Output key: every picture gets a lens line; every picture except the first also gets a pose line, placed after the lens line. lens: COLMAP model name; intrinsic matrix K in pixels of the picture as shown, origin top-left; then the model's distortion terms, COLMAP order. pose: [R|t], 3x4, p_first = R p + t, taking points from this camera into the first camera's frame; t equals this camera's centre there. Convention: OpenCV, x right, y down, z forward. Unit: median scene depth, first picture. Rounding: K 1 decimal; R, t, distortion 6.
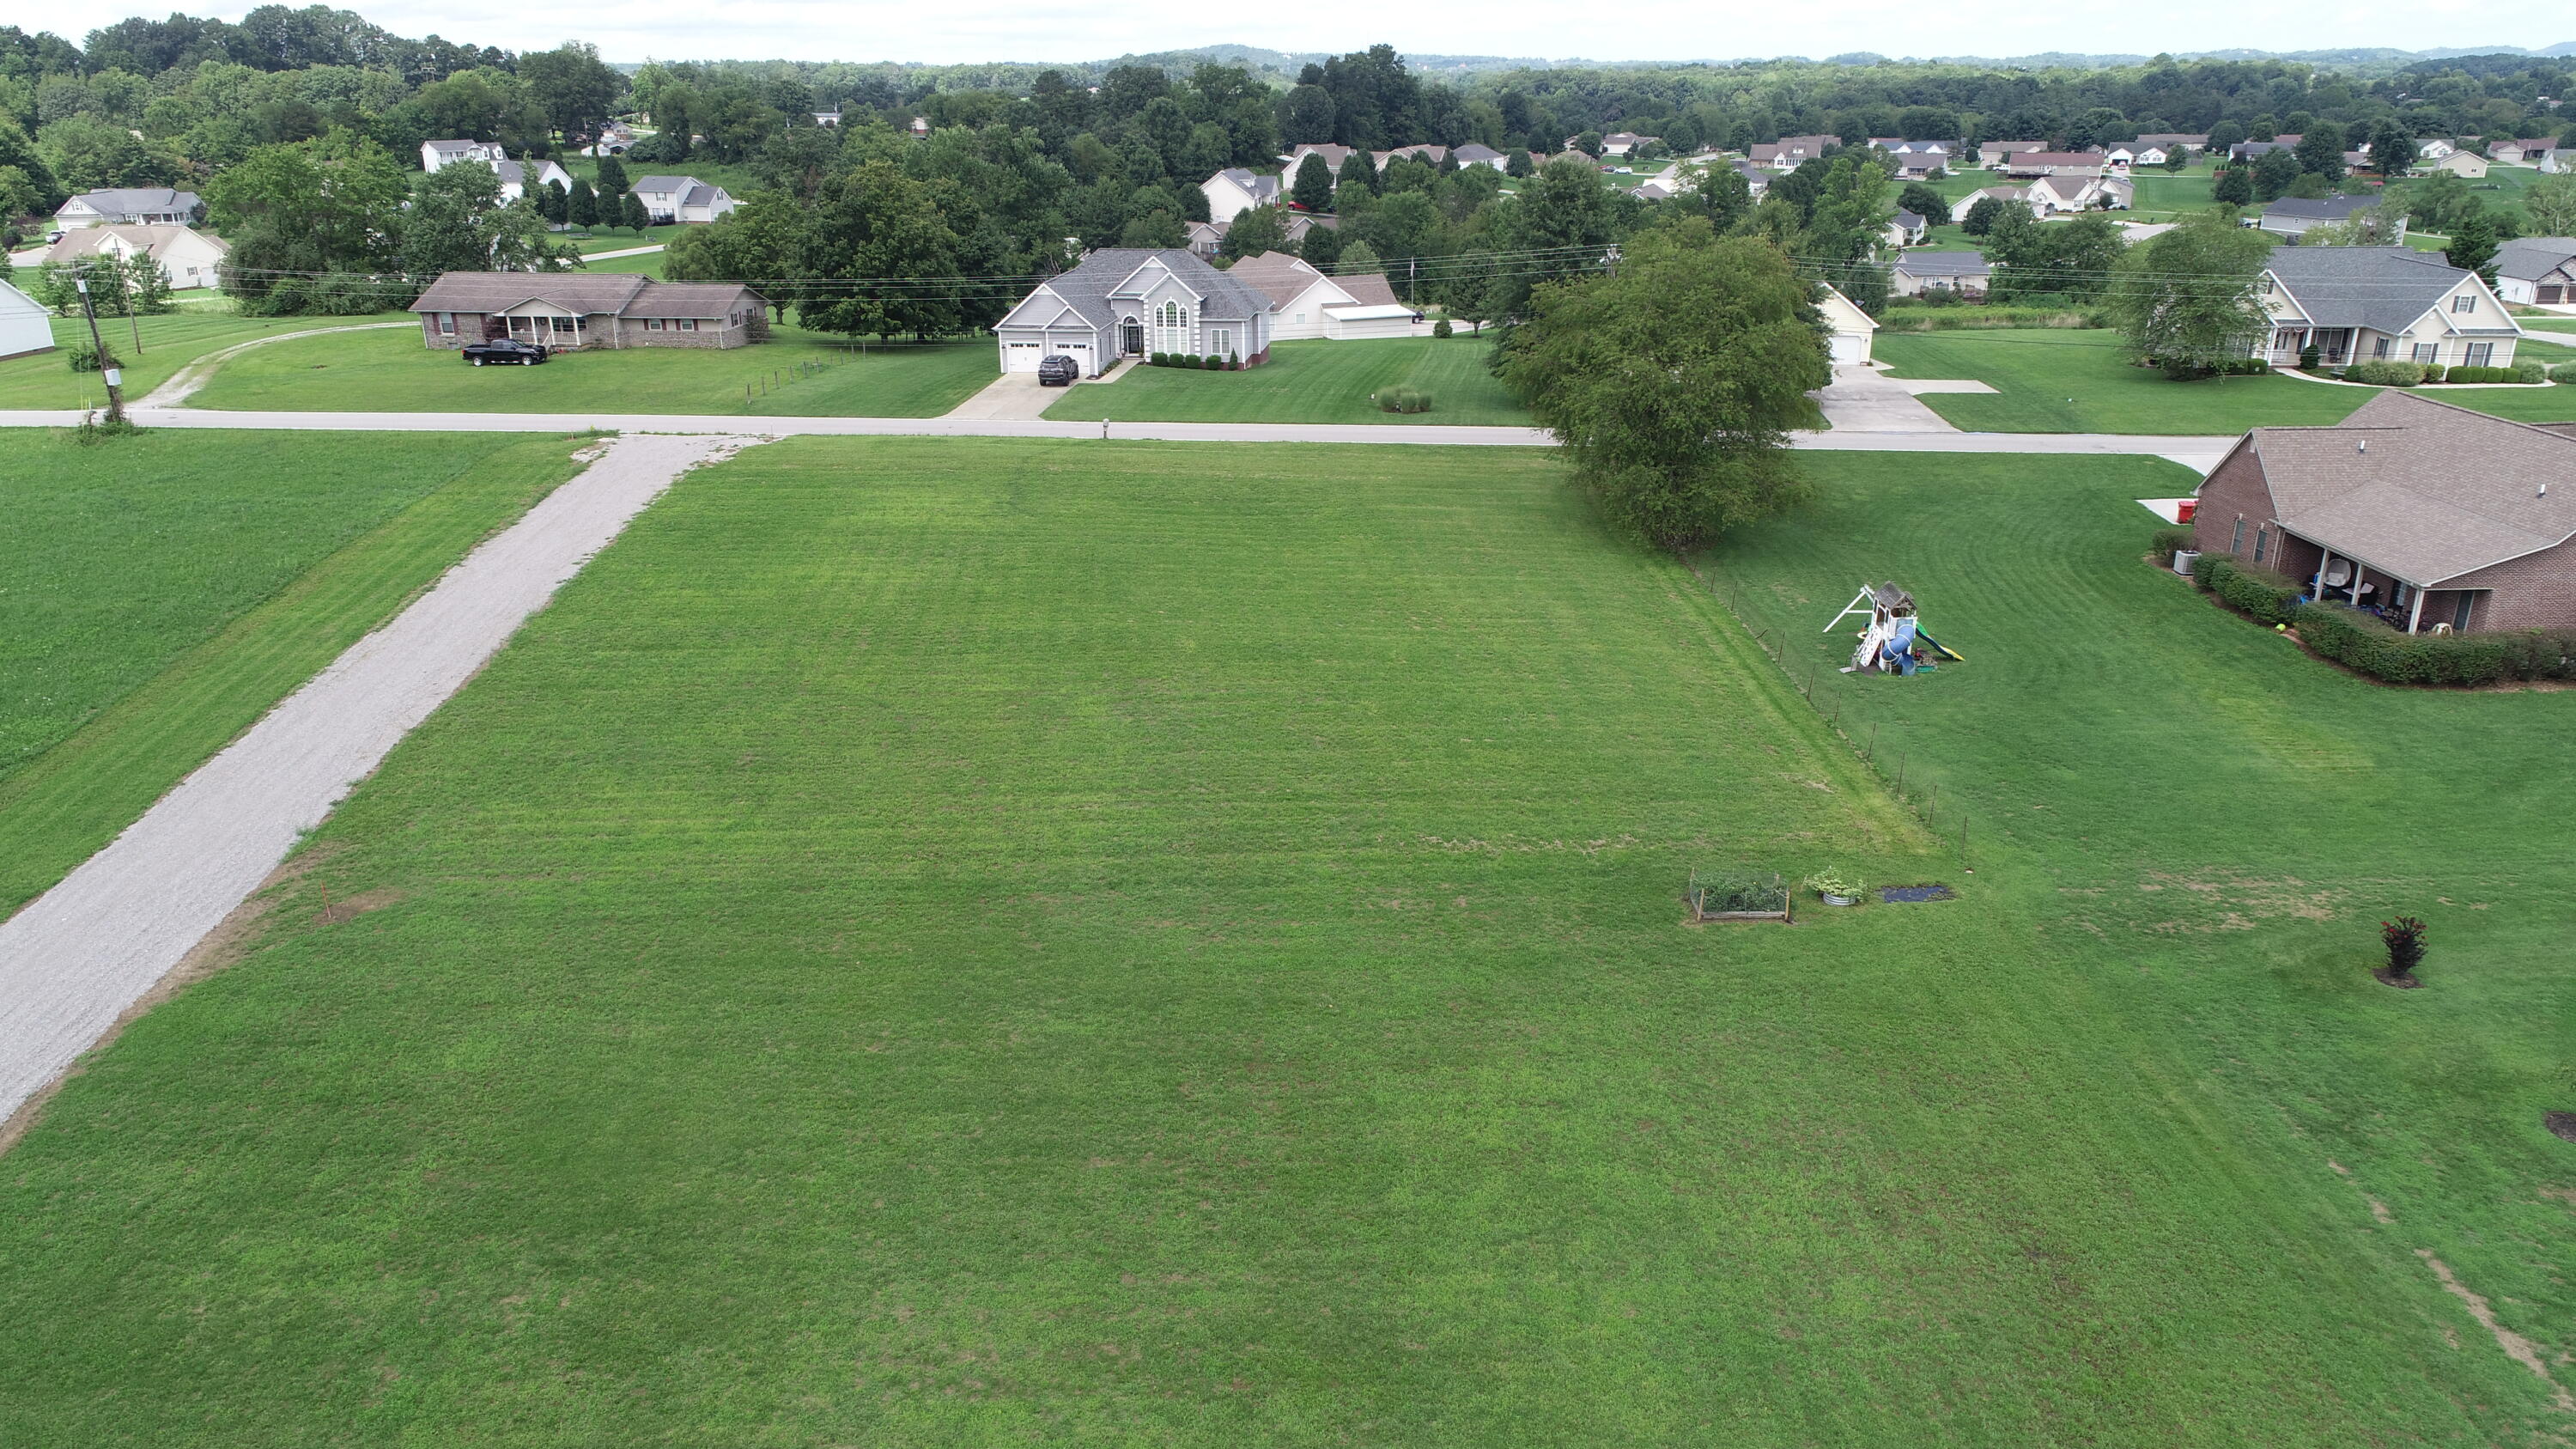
lens RADIAL K [[1737.8, 0, 1288.0], [0, 1737.8, 724.5], [0, 0, 1]] dist [0.002684, 0.001629]
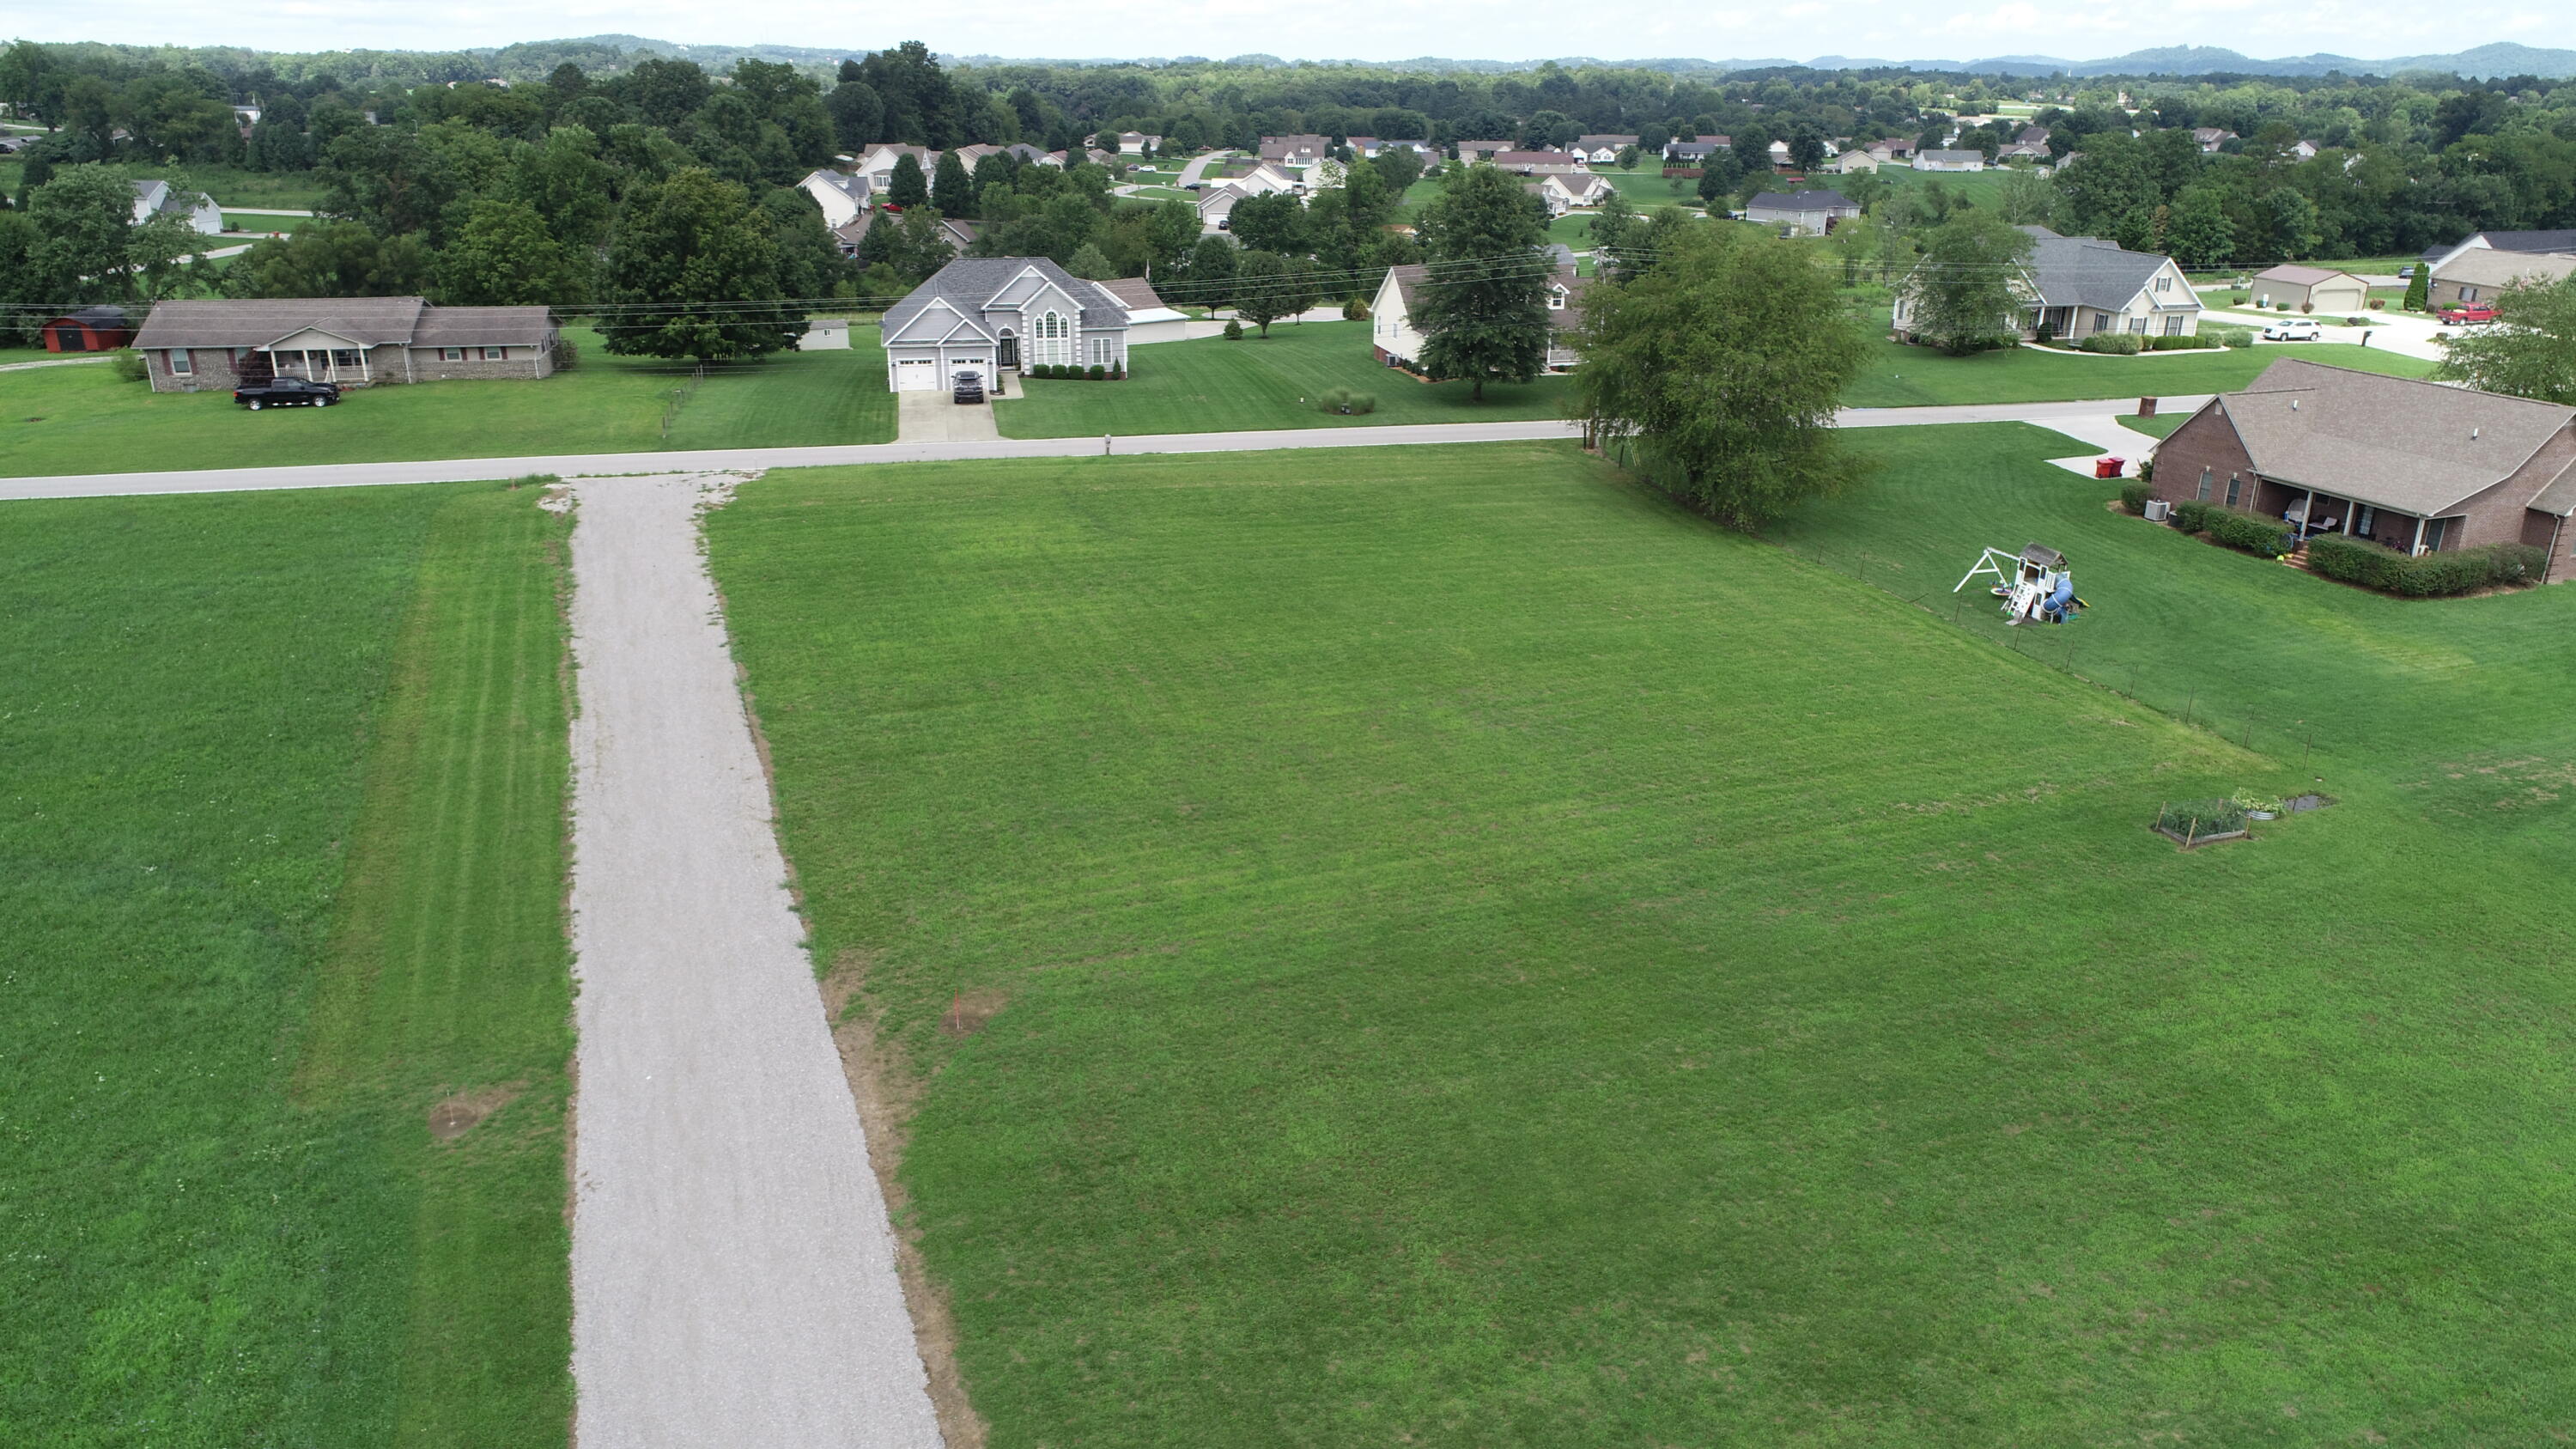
lens RADIAL K [[1733.0, 0, 1288.0], [0, 1733.0, 724.5], [0, 0, 1]] dist [-0.002146, 0.004714]
pose [[0.948898, -0.099433, 0.299508, -0.334268], [0.098602, 0.994965, 0.017925, -0.023052], [-0.299782, 0.012523, 0.953925, 0.048877]]
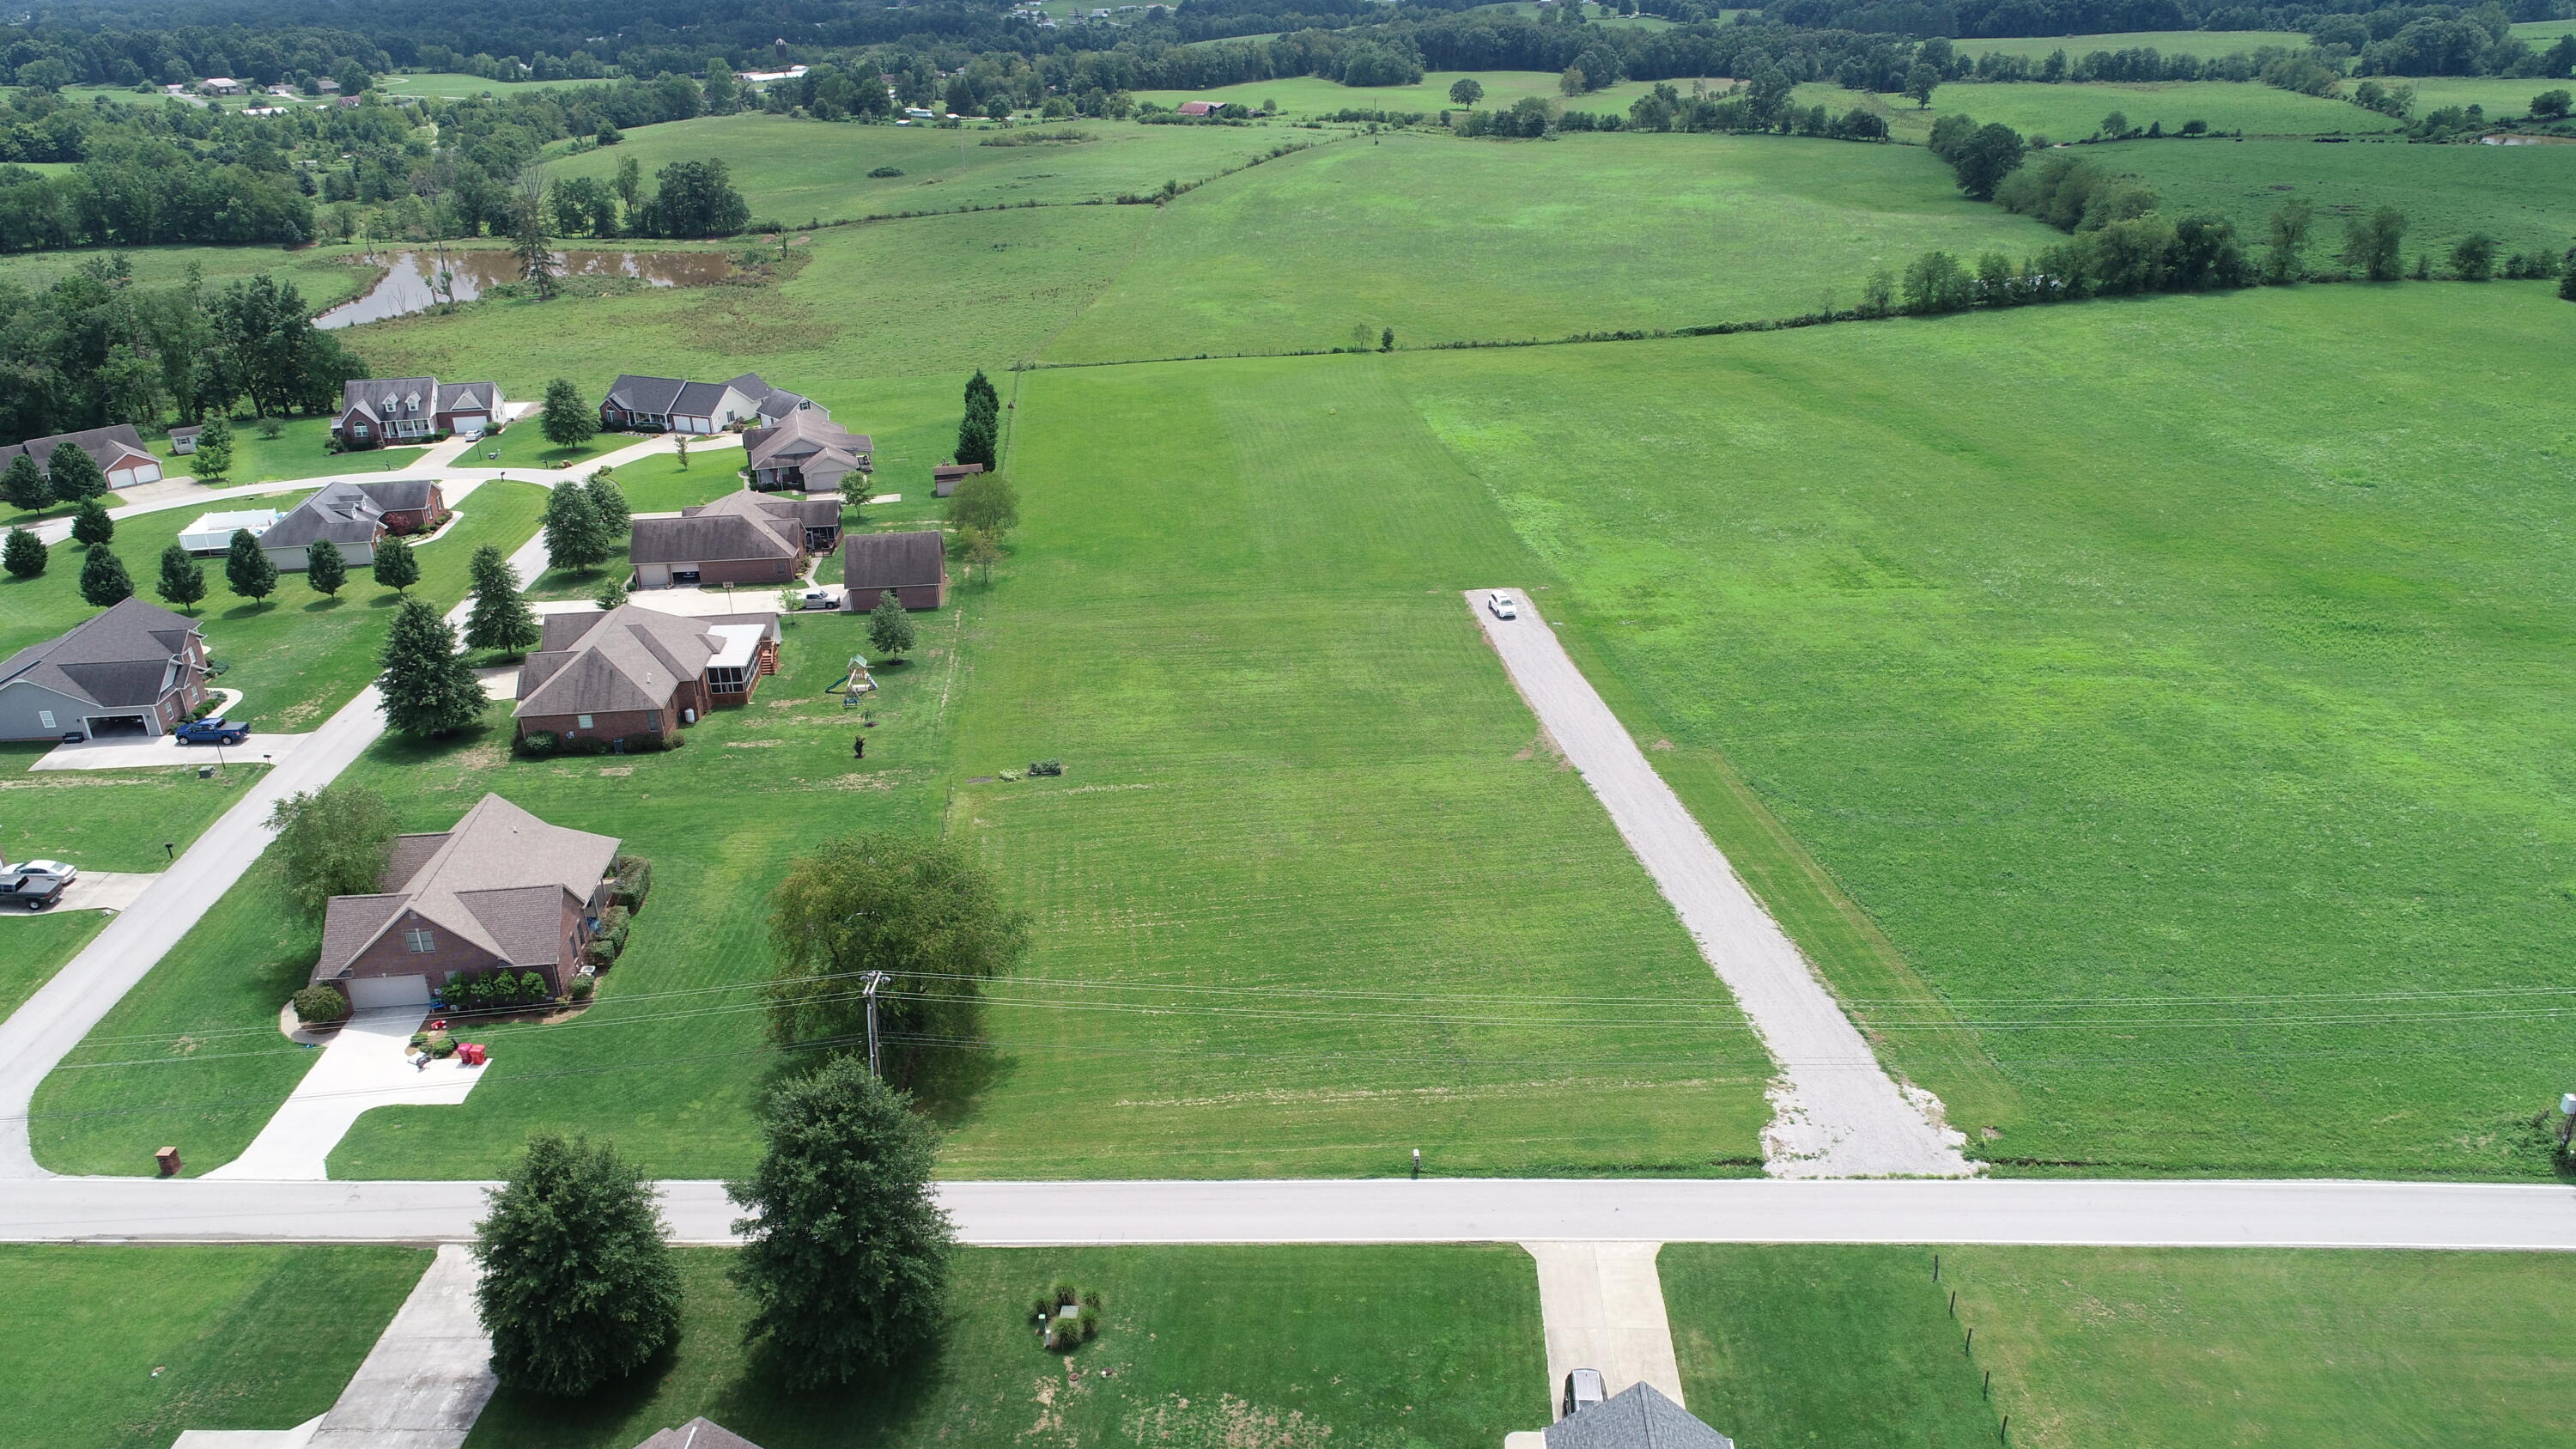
lens RADIAL K [[1737.8, 0, 1288.0], [0, 1737.8, 724.5], [0, 0, 1]] dist [0.002684, 0.001629]
pose [[-0.997625, 0.051212, -0.046063, -0.007972], [0.003885, 0.709521, 0.704673, -1.034502], [0.068770, 0.702821, -0.708035, 1.570023]]
